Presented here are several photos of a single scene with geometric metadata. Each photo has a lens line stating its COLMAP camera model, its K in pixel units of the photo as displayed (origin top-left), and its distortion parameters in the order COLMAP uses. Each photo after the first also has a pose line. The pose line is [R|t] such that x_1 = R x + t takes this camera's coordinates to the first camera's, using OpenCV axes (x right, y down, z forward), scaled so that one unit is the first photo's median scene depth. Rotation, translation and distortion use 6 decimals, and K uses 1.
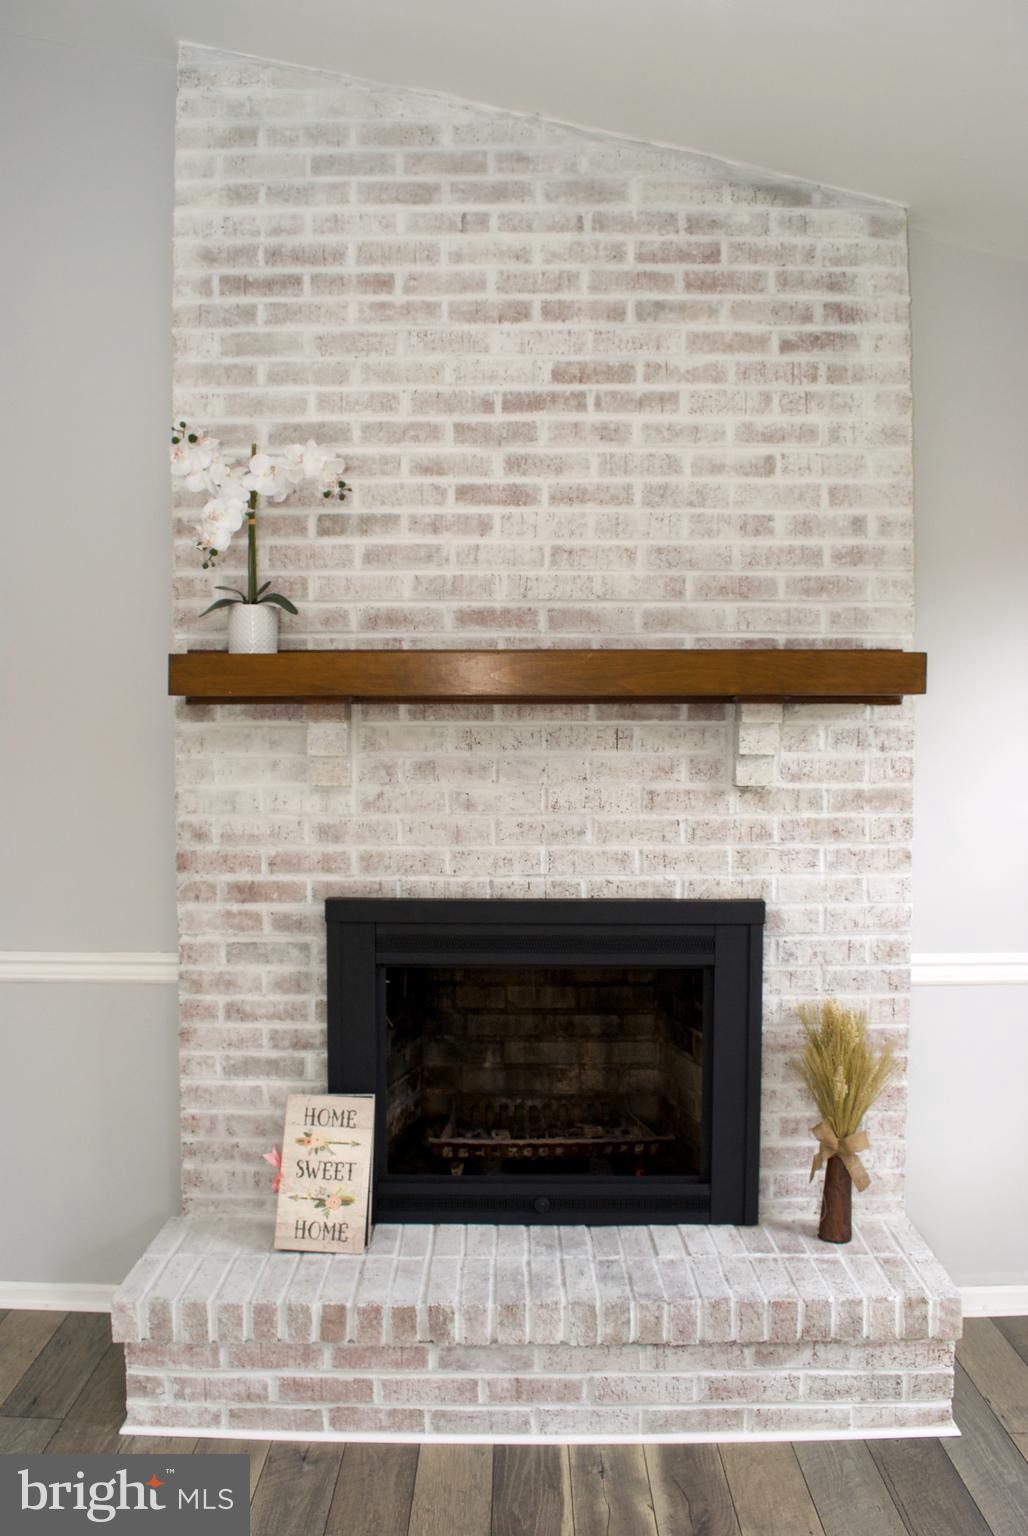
lens RADIAL K [[1212.8, 0, 509.6], [0, 1212.8, 768.7], [0, 0, 1]] dist [-0.084371, 0.008674]
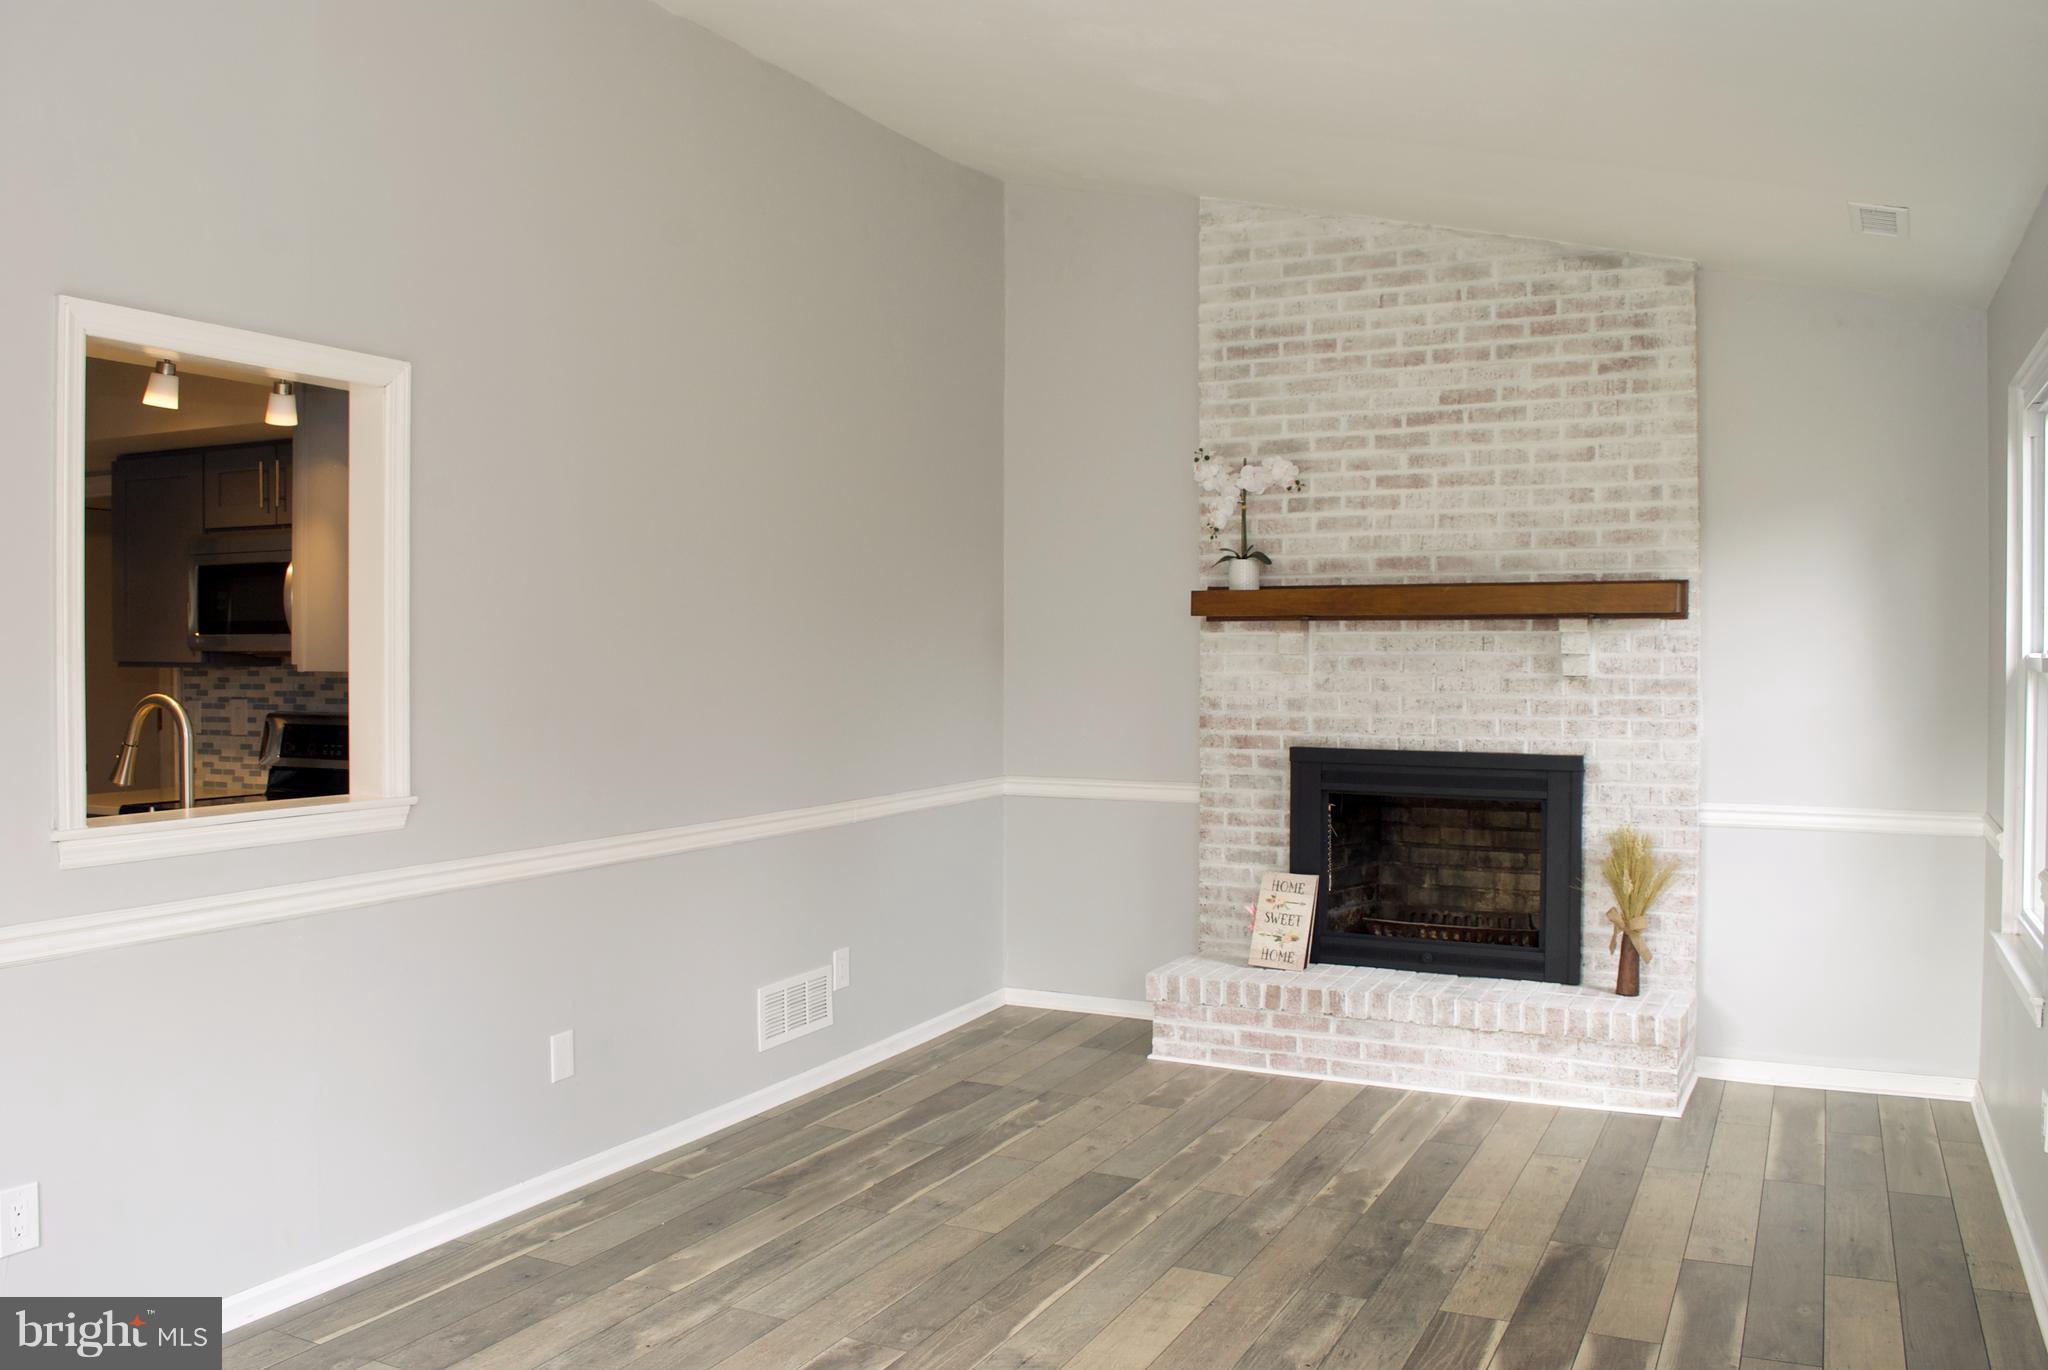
lens RADIAL K [[1601.3, 0, 1024.1], [0, 1601.3, 675.8], [0, 0, 1]] dist [-0.081719, 0.000940]
pose [[0.897910, 0.008866, -0.440090, 0.442126], [-0.016299, 0.999781, -0.013113, 0.049625], [0.439877, 0.018947, 0.897858, -0.989939]]
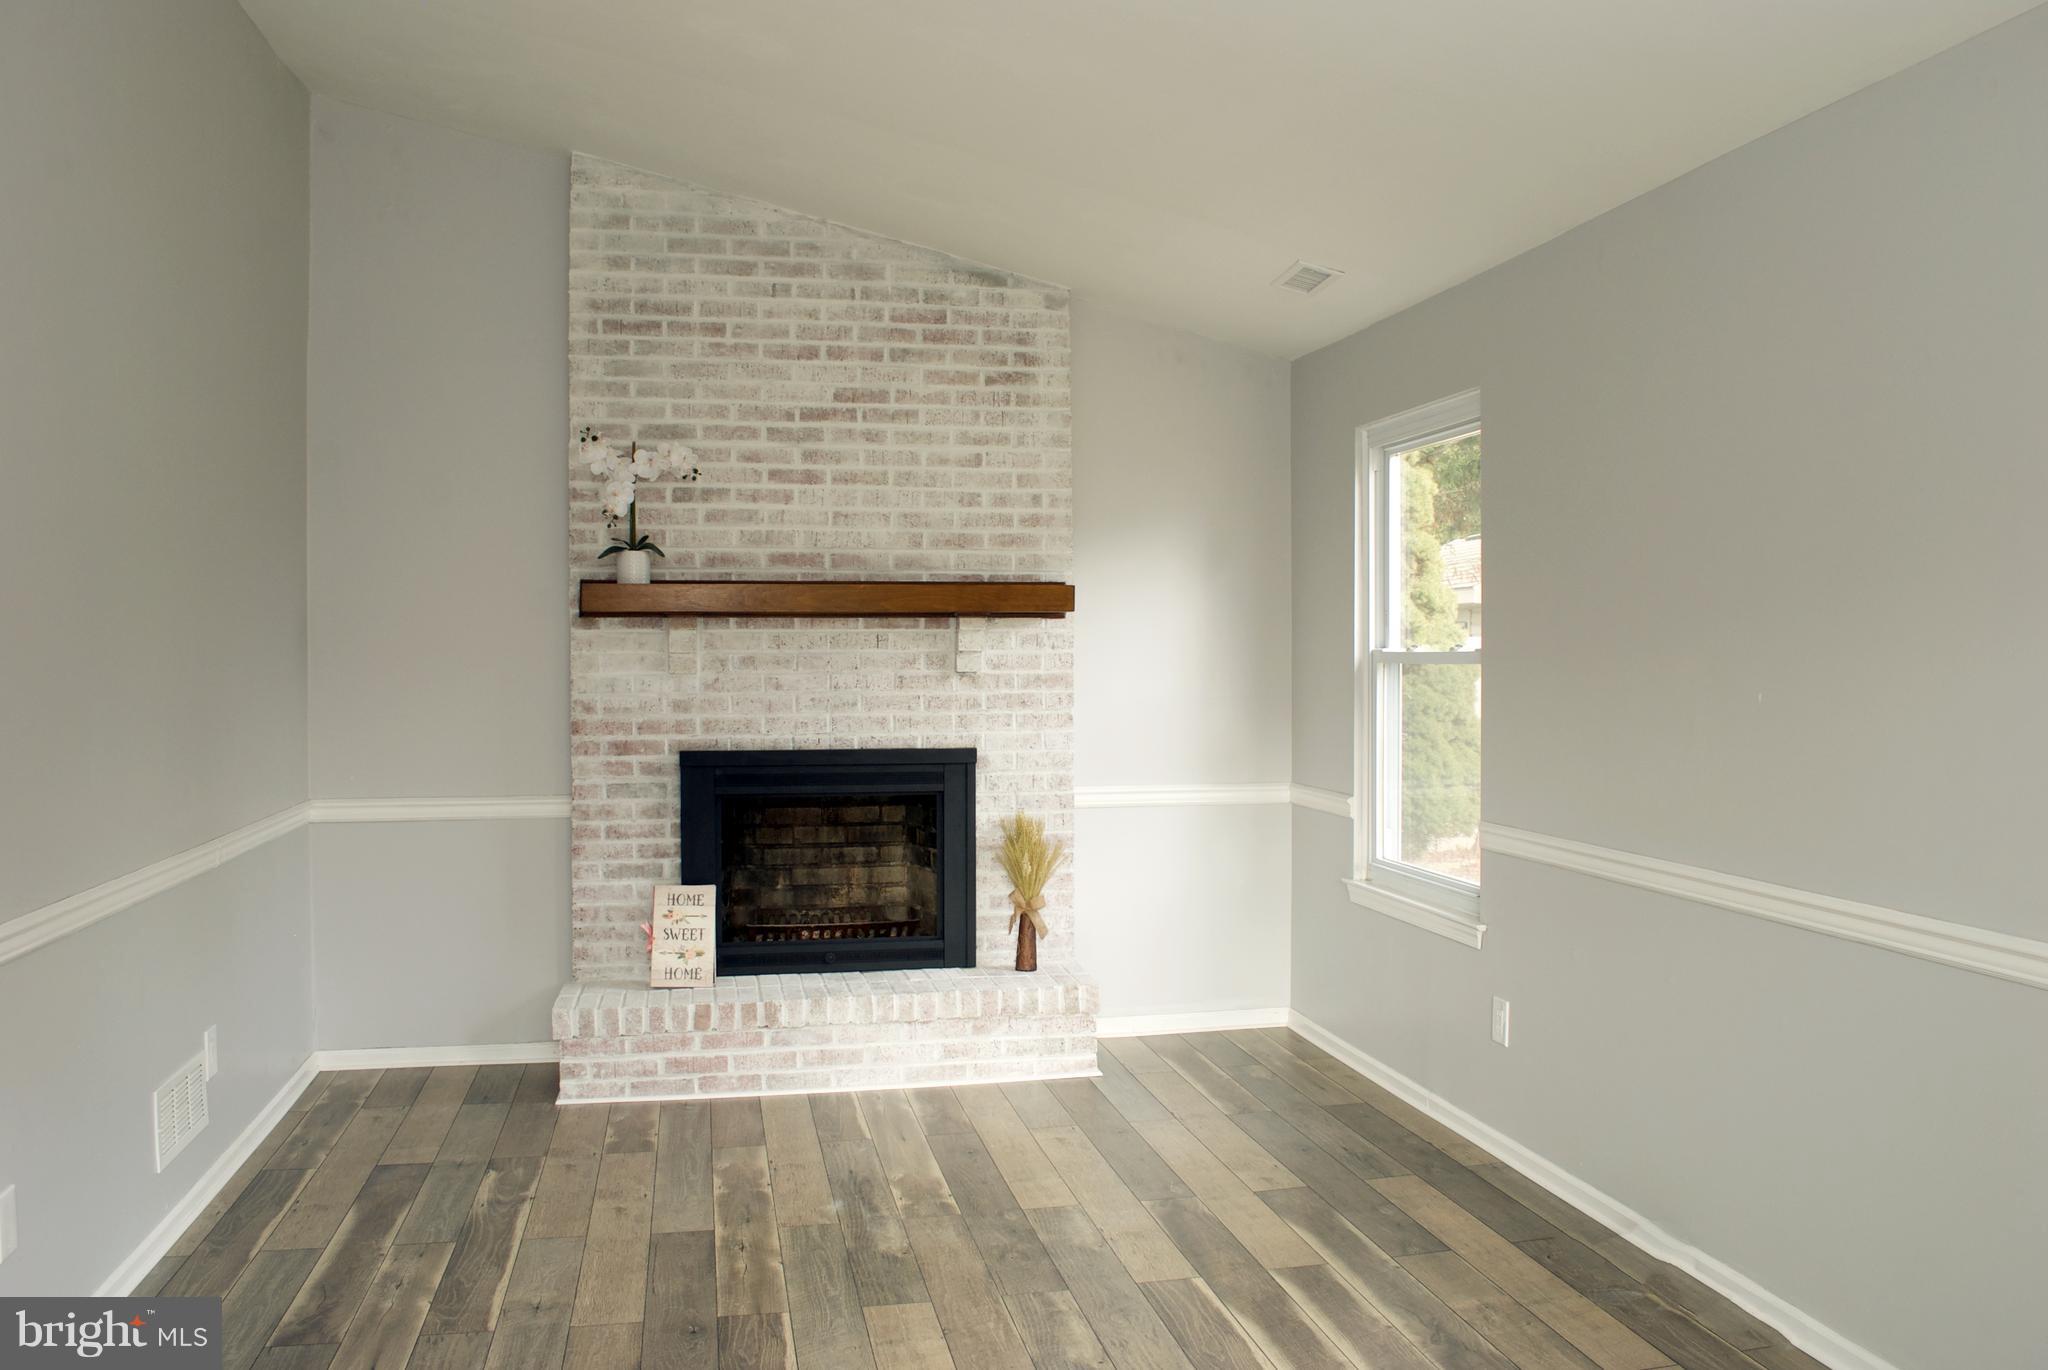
lens RADIAL K [[1617.1, 0, 1034.6], [0, 1617.1, 676.0], [0, 0, 1]] dist [-0.084371, 0.008674]
pose [[0.978027, -0.004997, 0.208416, -0.138374], [0.008507, 0.999837, -0.015947, 0.052169], [-0.208302, 0.017370, 0.977910, -0.992323]]
